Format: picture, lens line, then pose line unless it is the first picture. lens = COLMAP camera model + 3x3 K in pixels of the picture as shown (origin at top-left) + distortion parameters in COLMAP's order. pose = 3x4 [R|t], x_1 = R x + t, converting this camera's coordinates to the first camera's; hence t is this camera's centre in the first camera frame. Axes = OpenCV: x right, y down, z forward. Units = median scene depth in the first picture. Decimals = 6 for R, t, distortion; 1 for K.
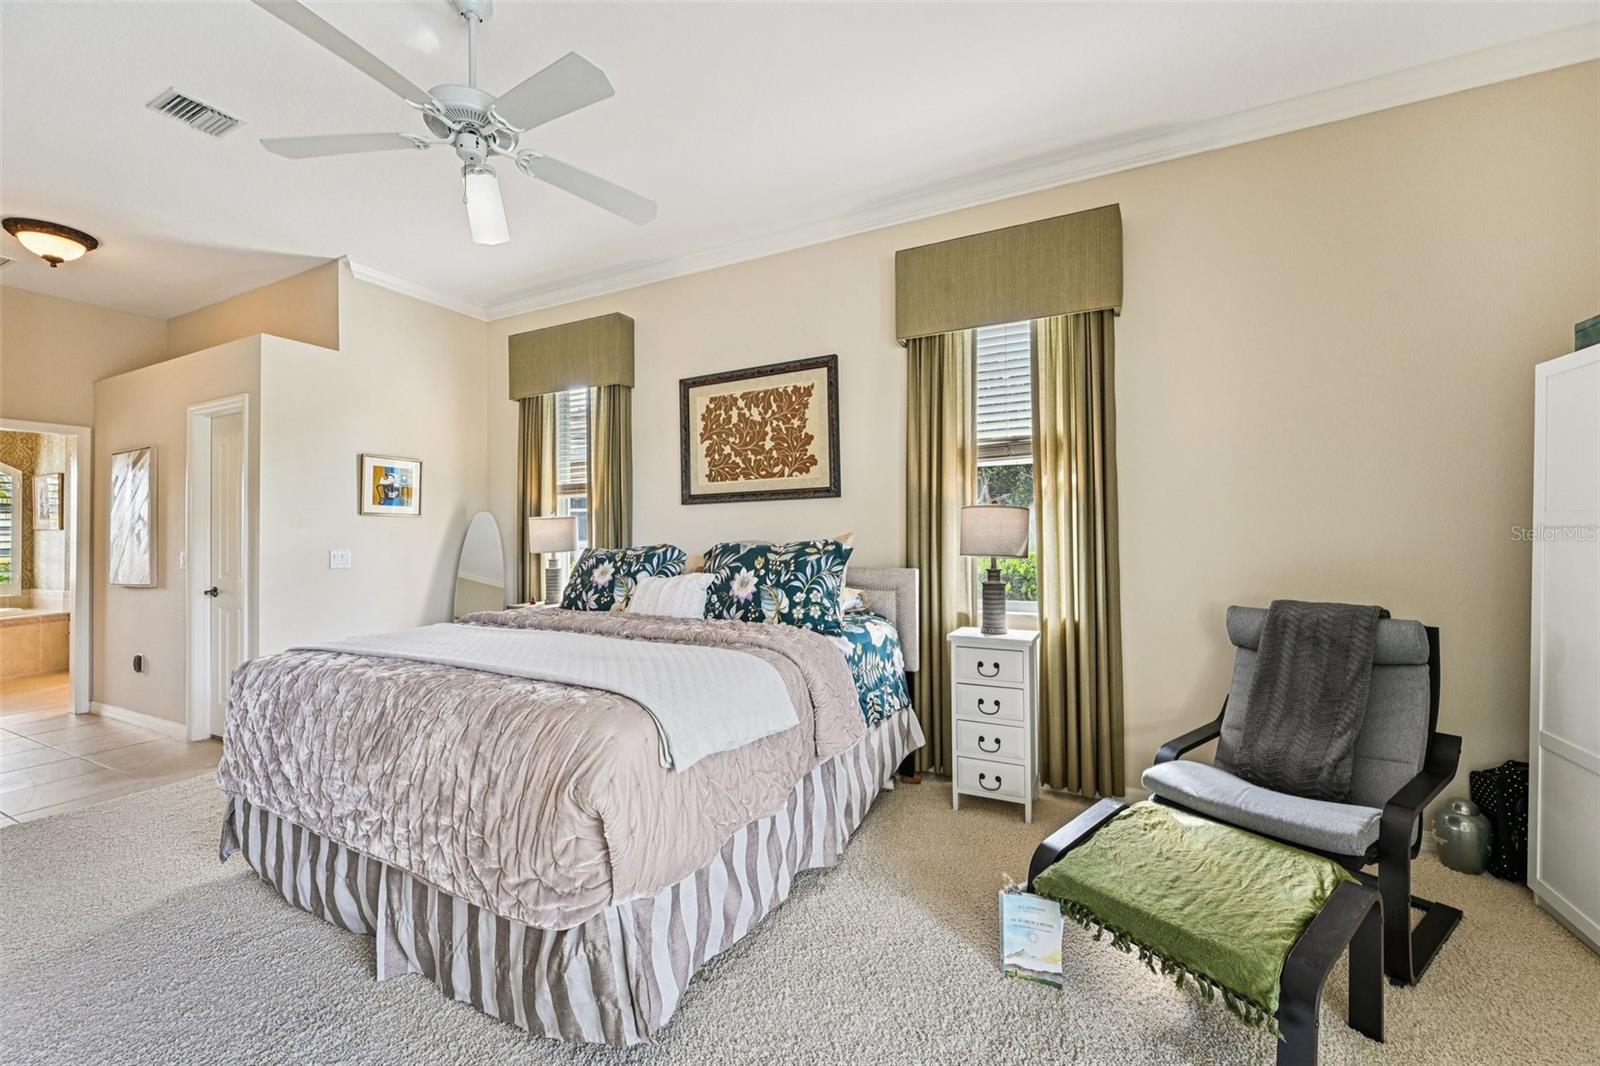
lens RADIAL K [[635.7, 0, 791.3], [0, 635.7, 534.0], [0, 0, 1]] dist [0.002070, -0.000201]
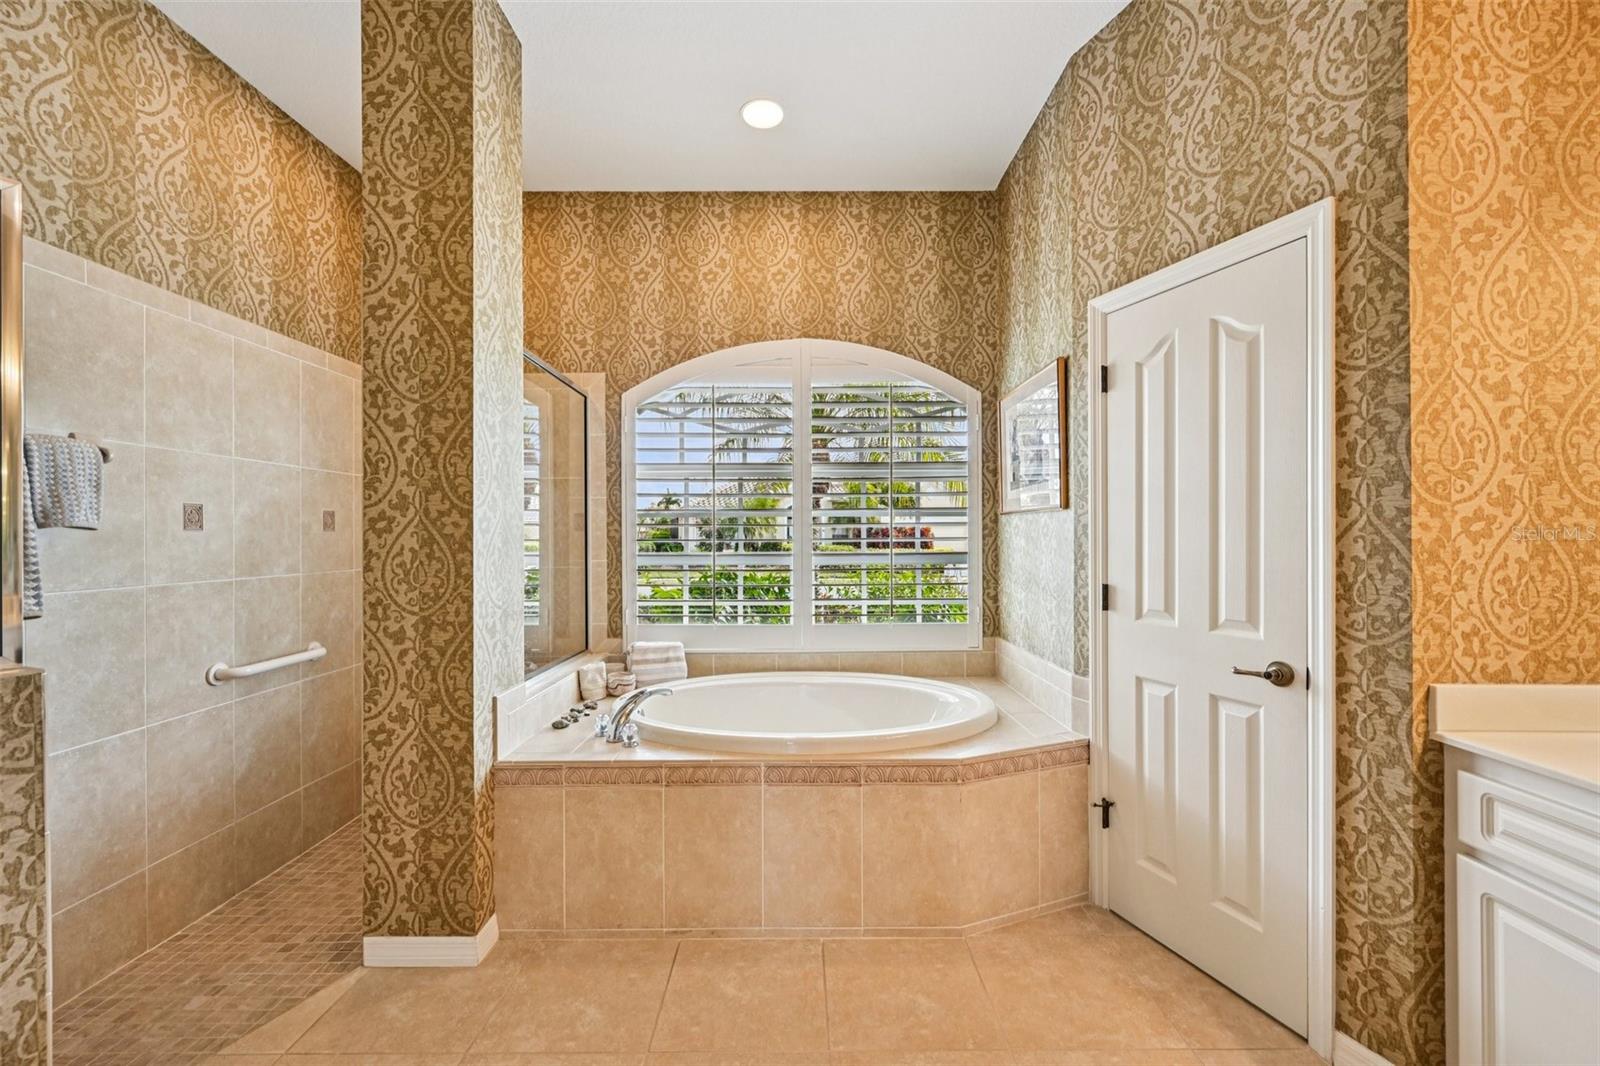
lens RADIAL K [[635.7, 0, 793.7], [0, 635.7, 536.9], [0, 0, 1]] dist [0.002070, -0.000201]
pose [[0.452014, 0.005090, -0.891996, -0.847233], [0.007140, 0.999931, 0.009324, 0.005291], [0.891982, -0.010584, 0.451947, 0.659071]]
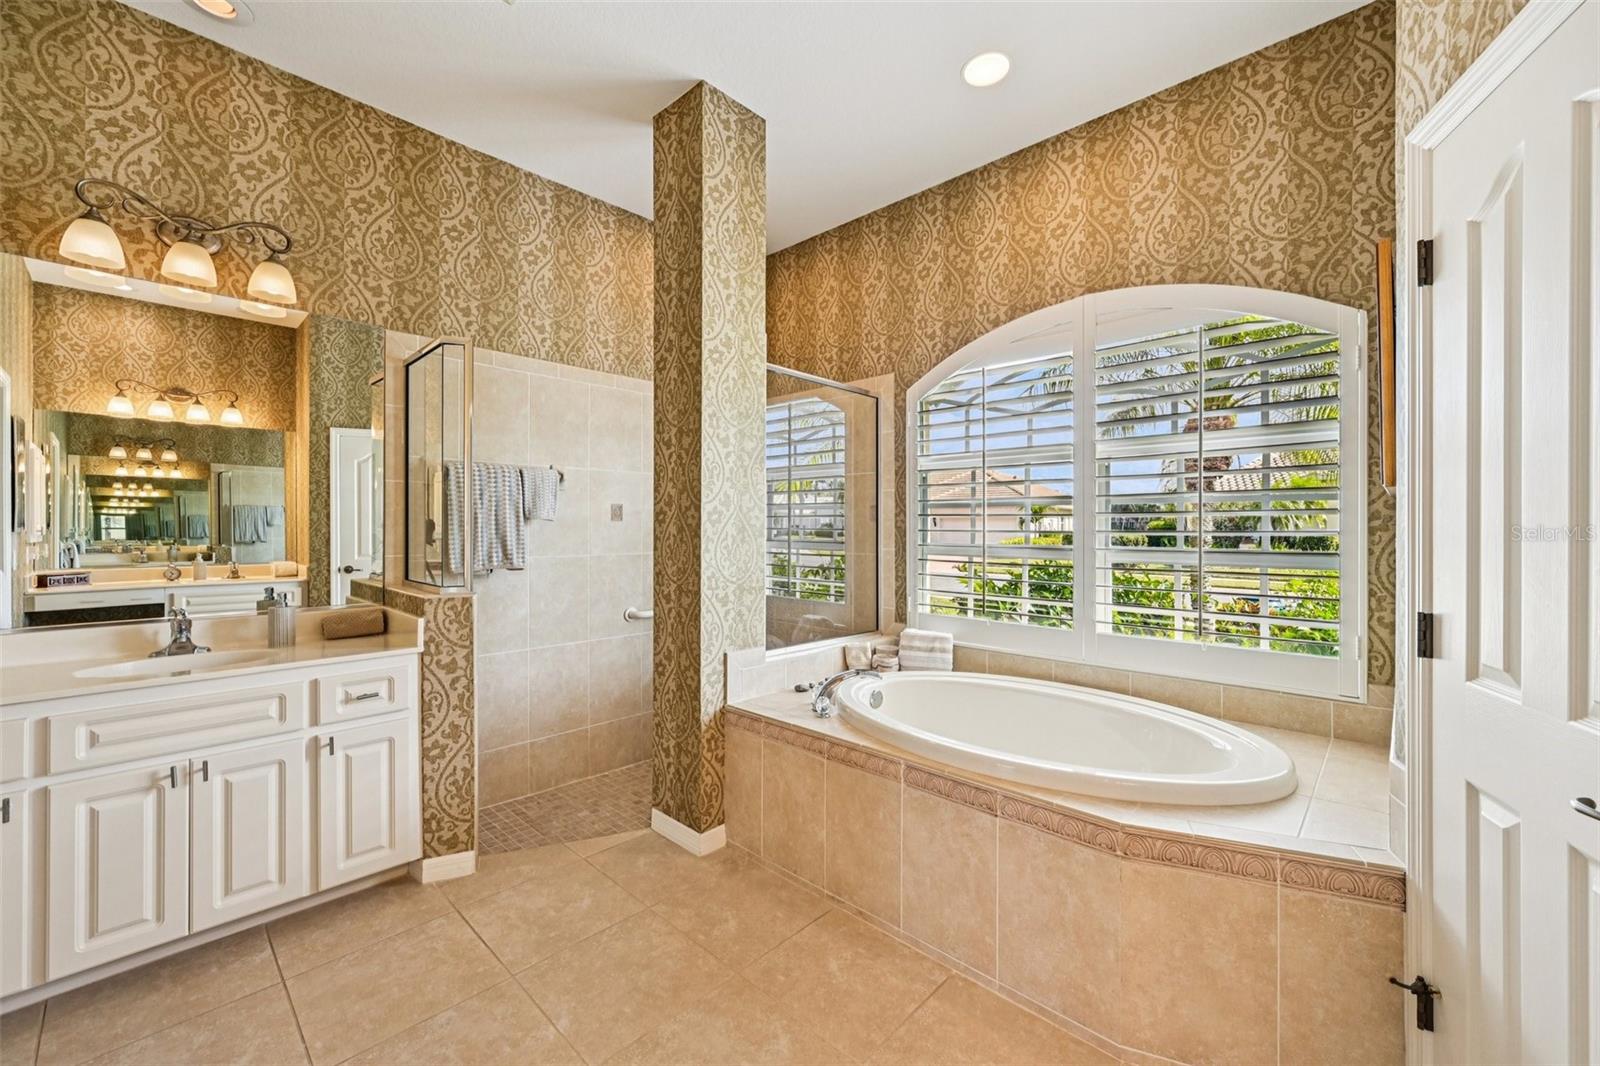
lens RADIAL K [[635.7, 0, 803.3], [0, 635.7, 526.9], [0, 0, 1]] dist [0.002070, -0.000201]
pose [[-0.286693, 0.005783, -0.958005, -0.828769], [0.004846, 0.999978, 0.004587, 0.005996], [0.958010, -0.003327, -0.286714, 0.826090]]
